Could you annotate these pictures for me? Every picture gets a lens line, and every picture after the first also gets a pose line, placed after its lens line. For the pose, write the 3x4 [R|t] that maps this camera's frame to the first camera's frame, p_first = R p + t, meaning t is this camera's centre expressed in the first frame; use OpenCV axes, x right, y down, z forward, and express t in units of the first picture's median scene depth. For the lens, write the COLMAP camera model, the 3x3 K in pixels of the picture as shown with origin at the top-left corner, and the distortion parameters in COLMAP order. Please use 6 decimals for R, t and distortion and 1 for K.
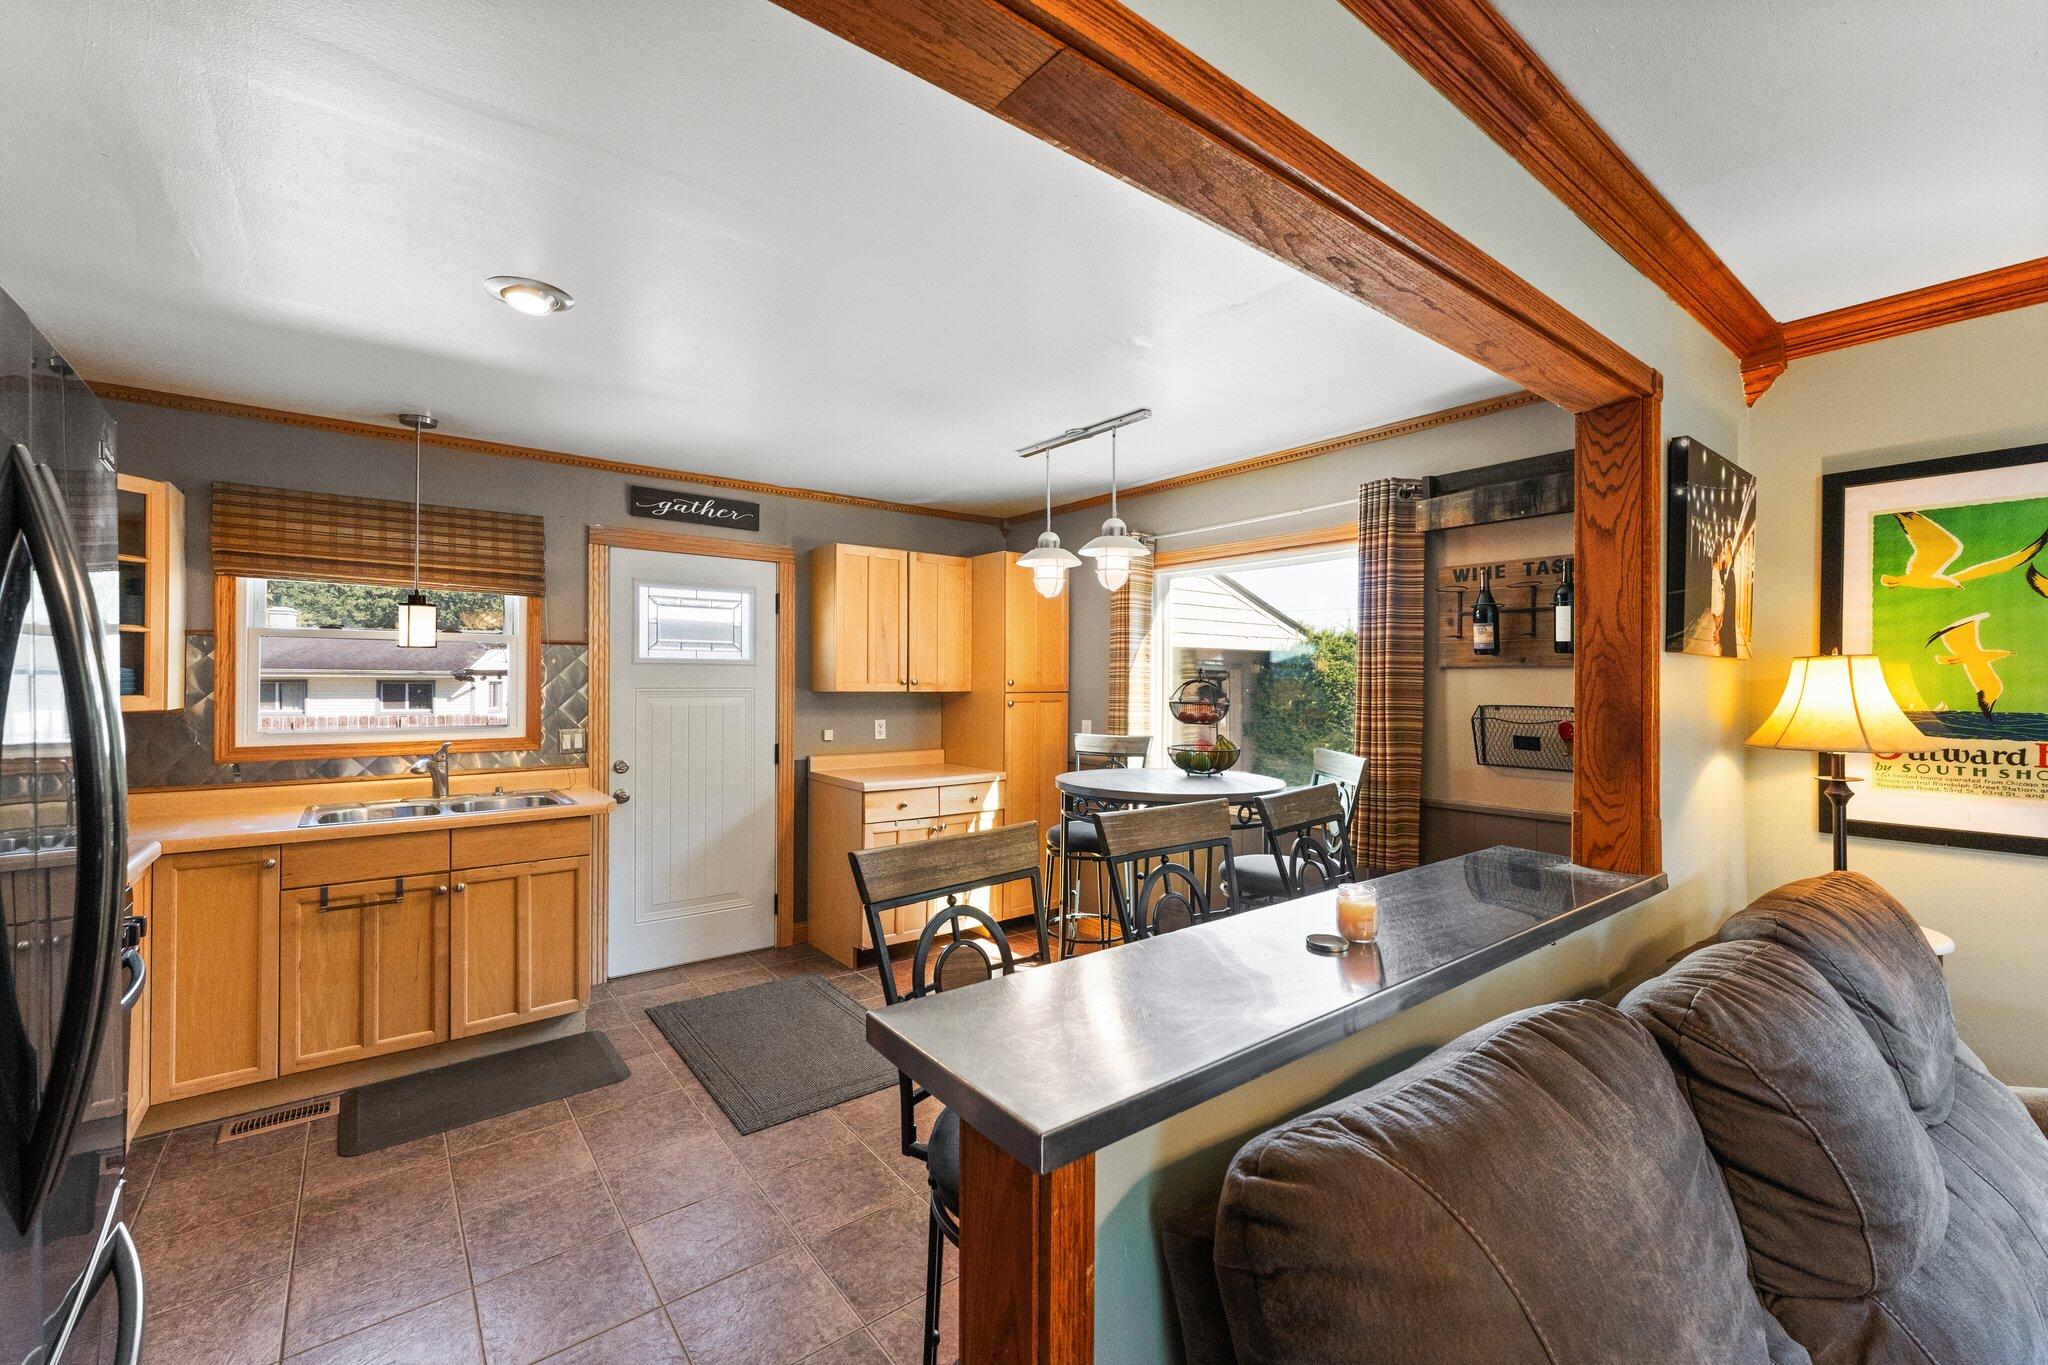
lens RADIAL K [[832.5, 0, 1018.7], [0, 832.5, 682.2], [0, 0, 1]] dist [0.000748, 0.000110]
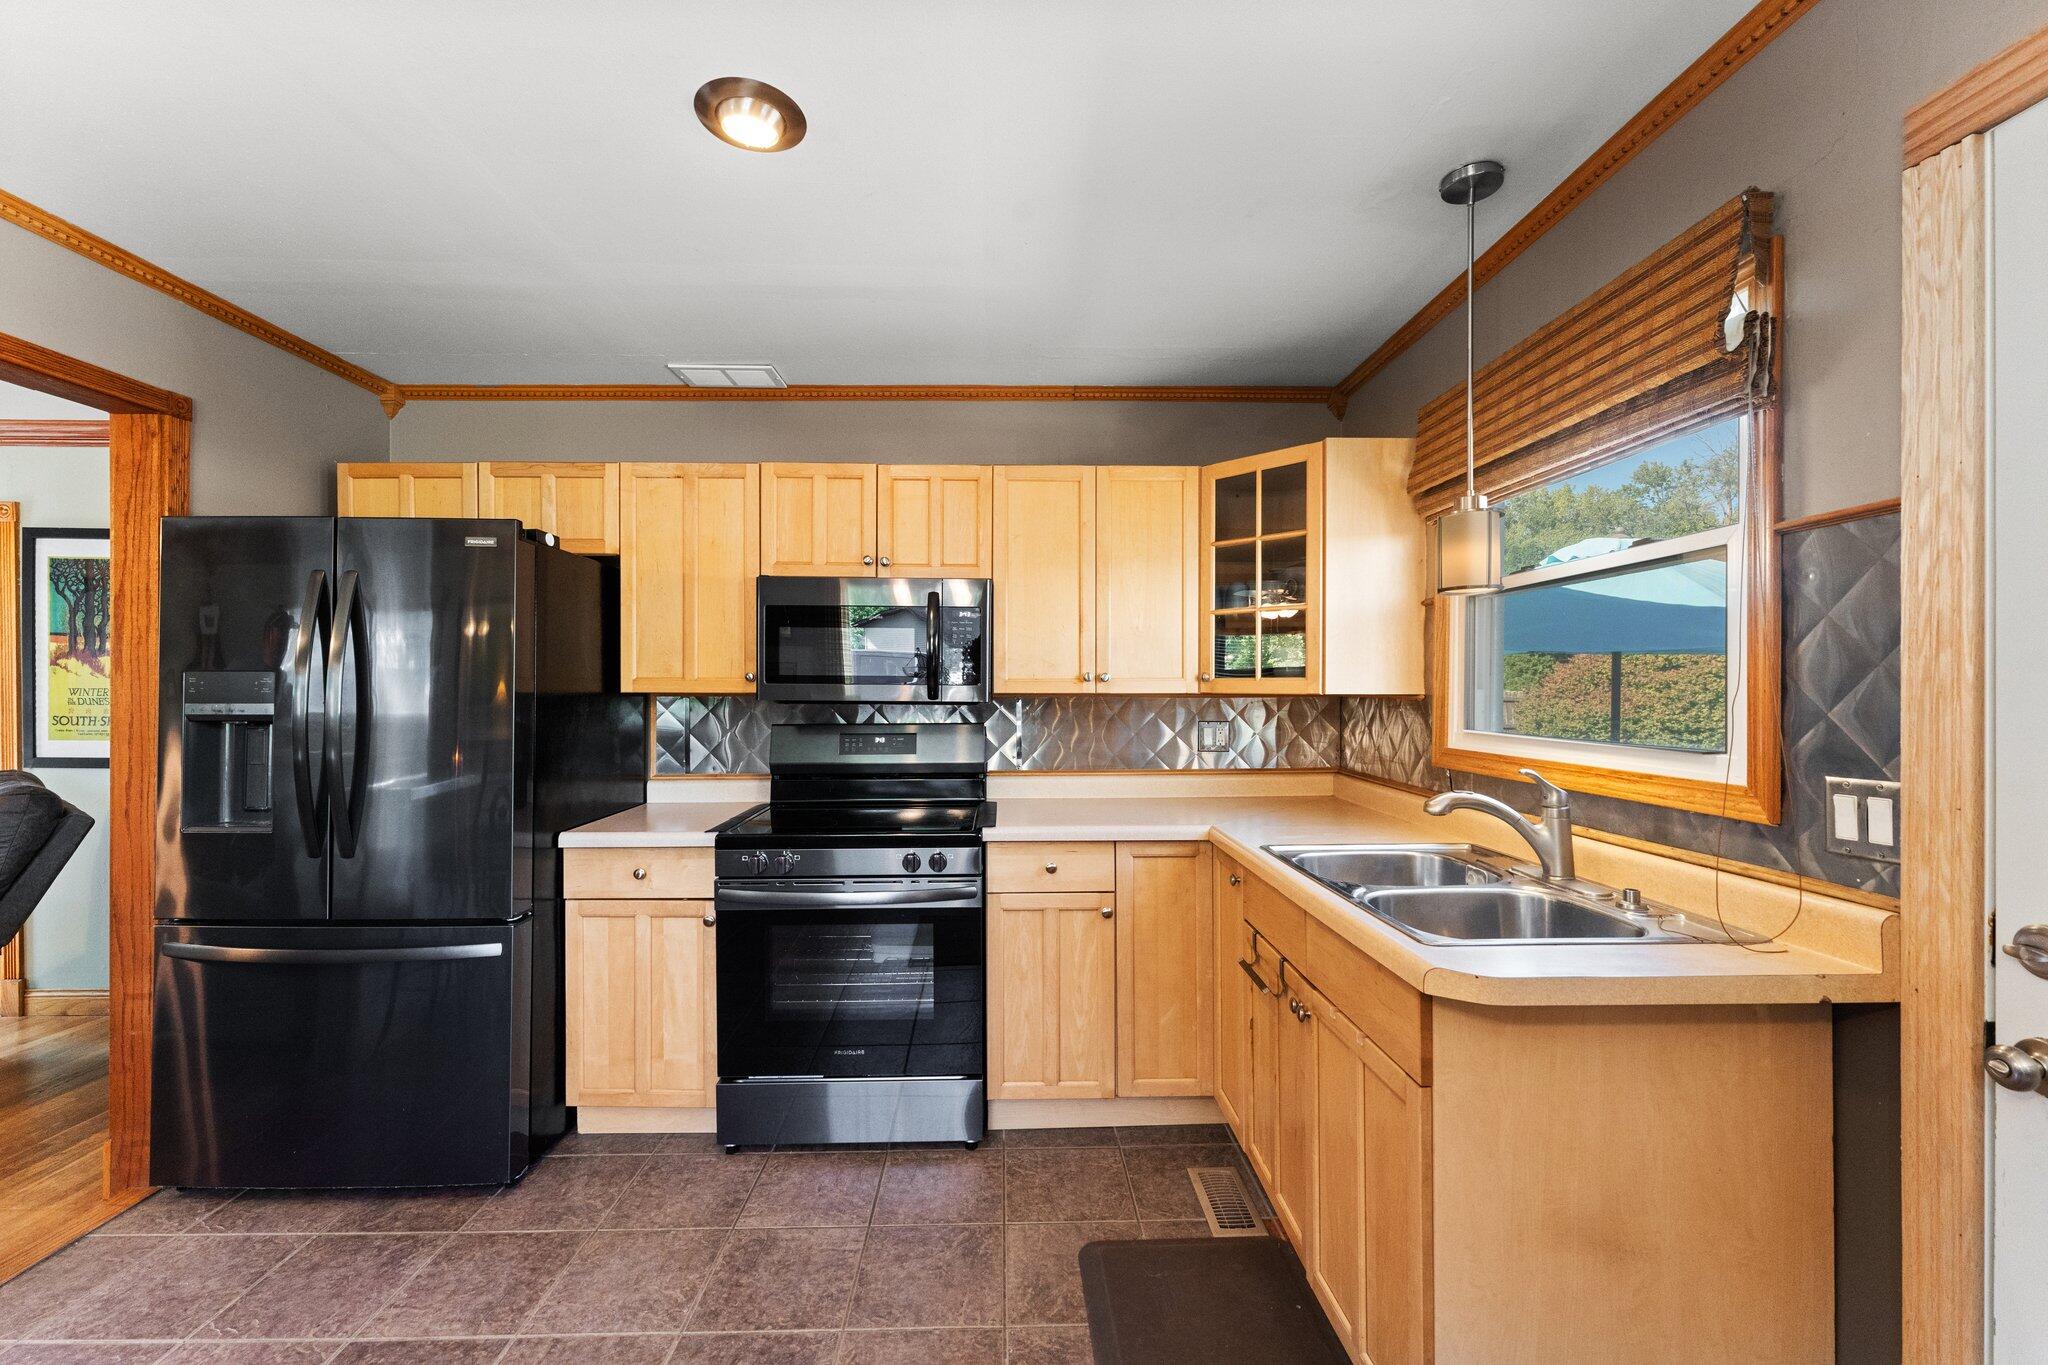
lens RADIAL K [[832.5, 0, 1018.7], [0, 832.5, 682.2], [0, 0, 1]] dist [0.000748, 0.000110]
pose [[-0.606808, -0.007776, -0.794810, -0.091621], [-0.000173, 0.999953, -0.009650, 0.024003], [0.794848, -0.005718, -0.606781, 1.035332]]
